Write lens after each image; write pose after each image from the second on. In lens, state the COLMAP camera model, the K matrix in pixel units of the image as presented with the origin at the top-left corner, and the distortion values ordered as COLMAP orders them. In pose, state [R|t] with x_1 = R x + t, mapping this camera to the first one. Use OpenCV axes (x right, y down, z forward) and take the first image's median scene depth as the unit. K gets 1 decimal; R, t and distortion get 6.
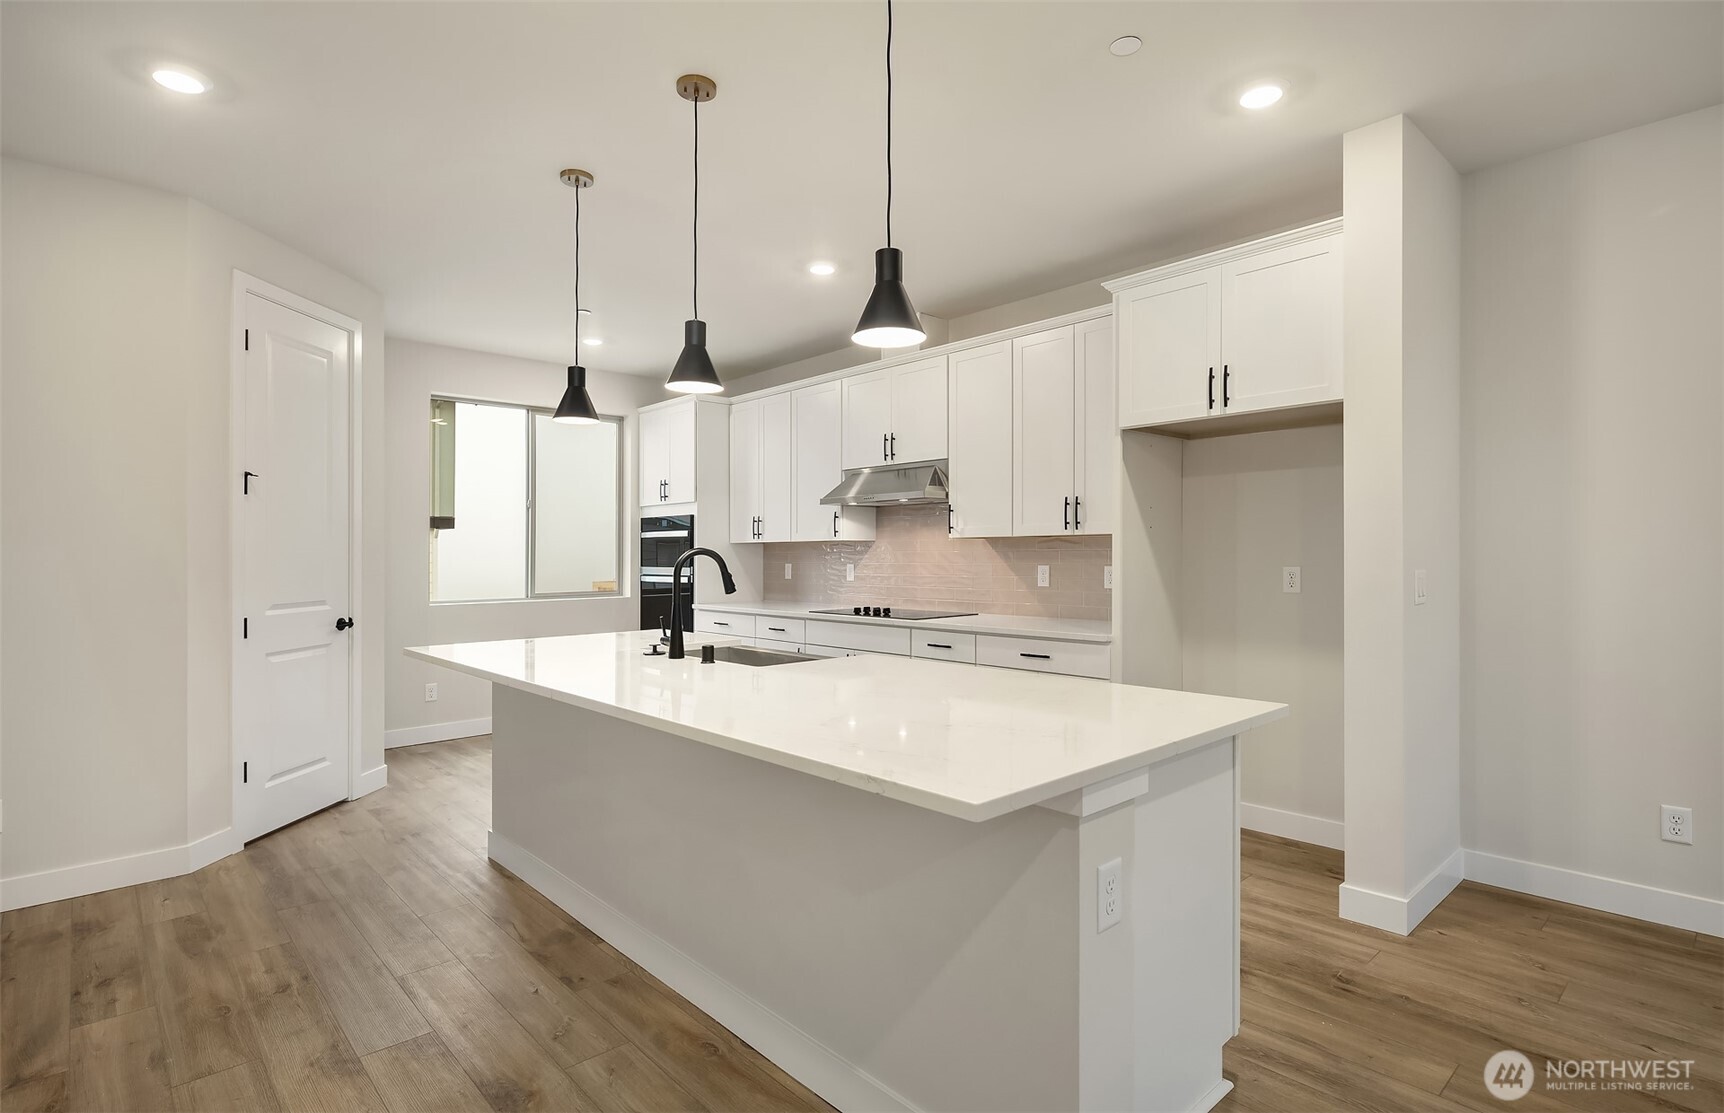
lens RADIAL K [[847.3, 0, 873.2], [0, 847.3, 544.6], [0, 0, 1]] dist [0.002689, -0.005336]
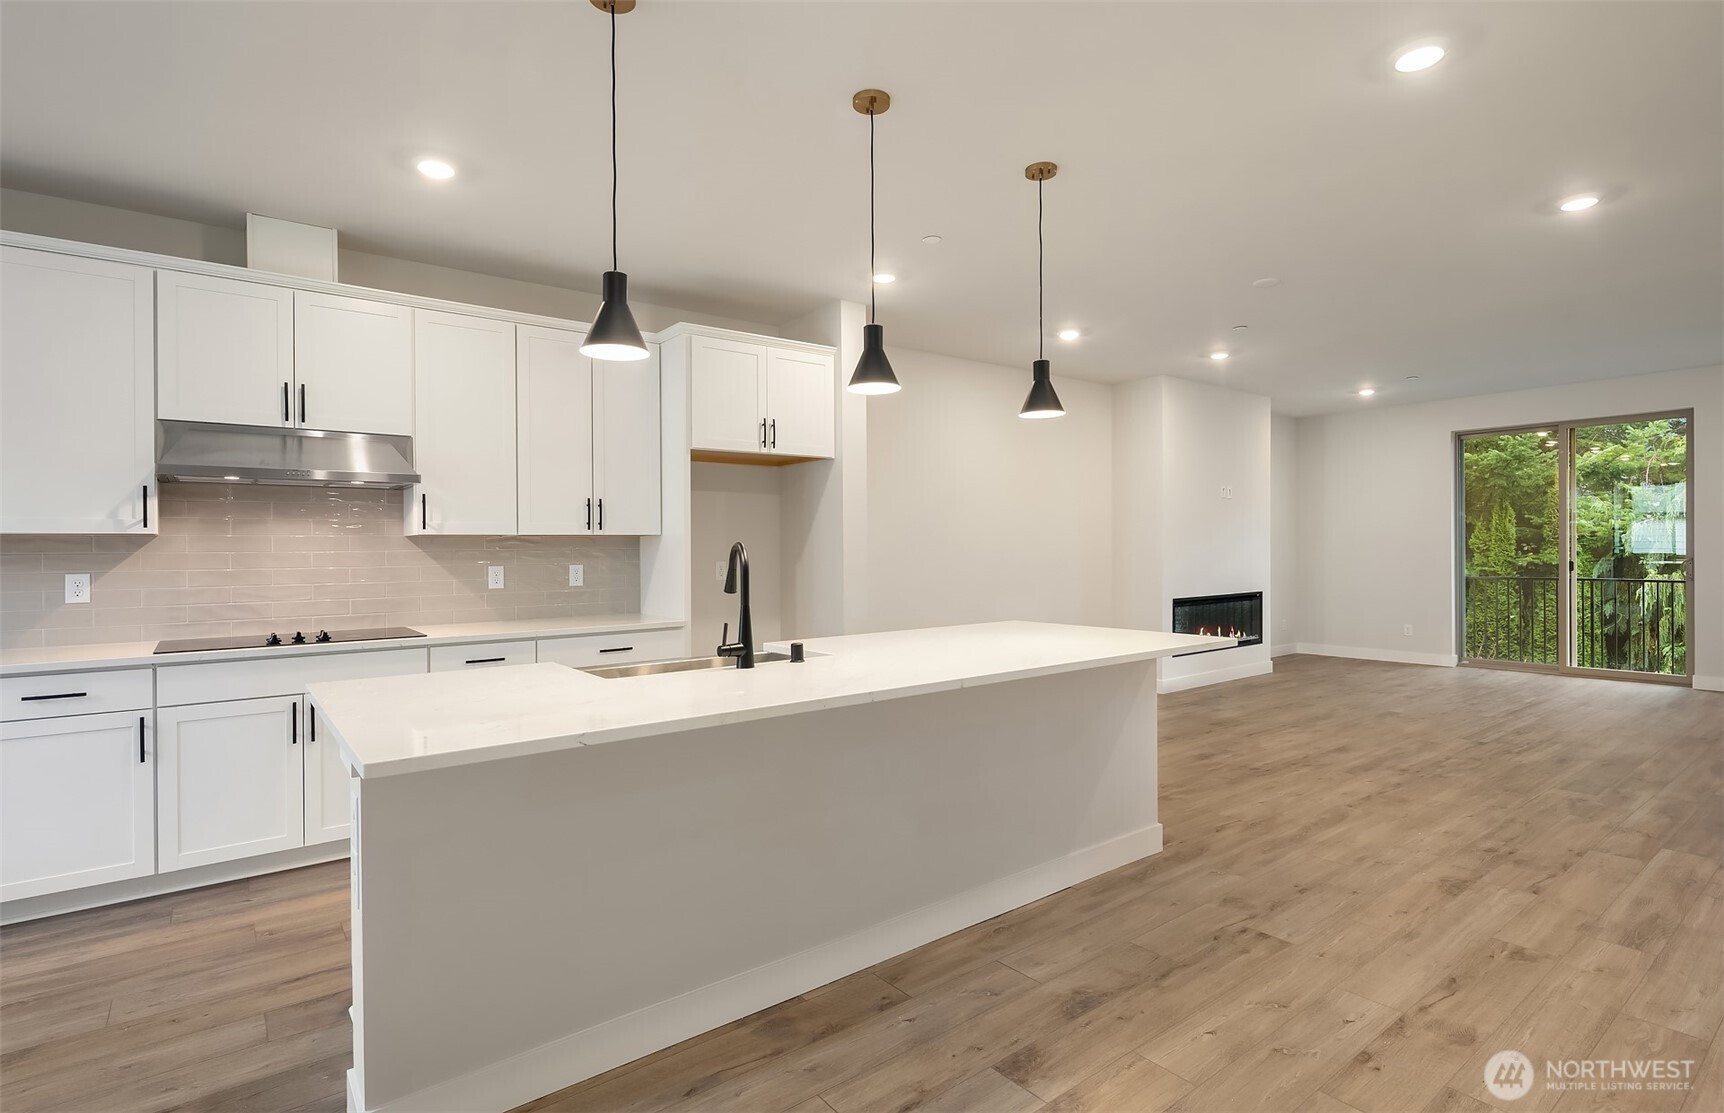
lens RADIAL K [[847.3, 0, 855.8], [0, 847.3, 556.5], [0, 0, 1]] dist [0.002689, -0.005336]
pose [[0.090158, -0.005515, 0.995912, -0.792744], [-0.002622, 0.999980, 0.005775, 0.008402], [-0.995924, -0.003132, 0.090142, 0.584150]]
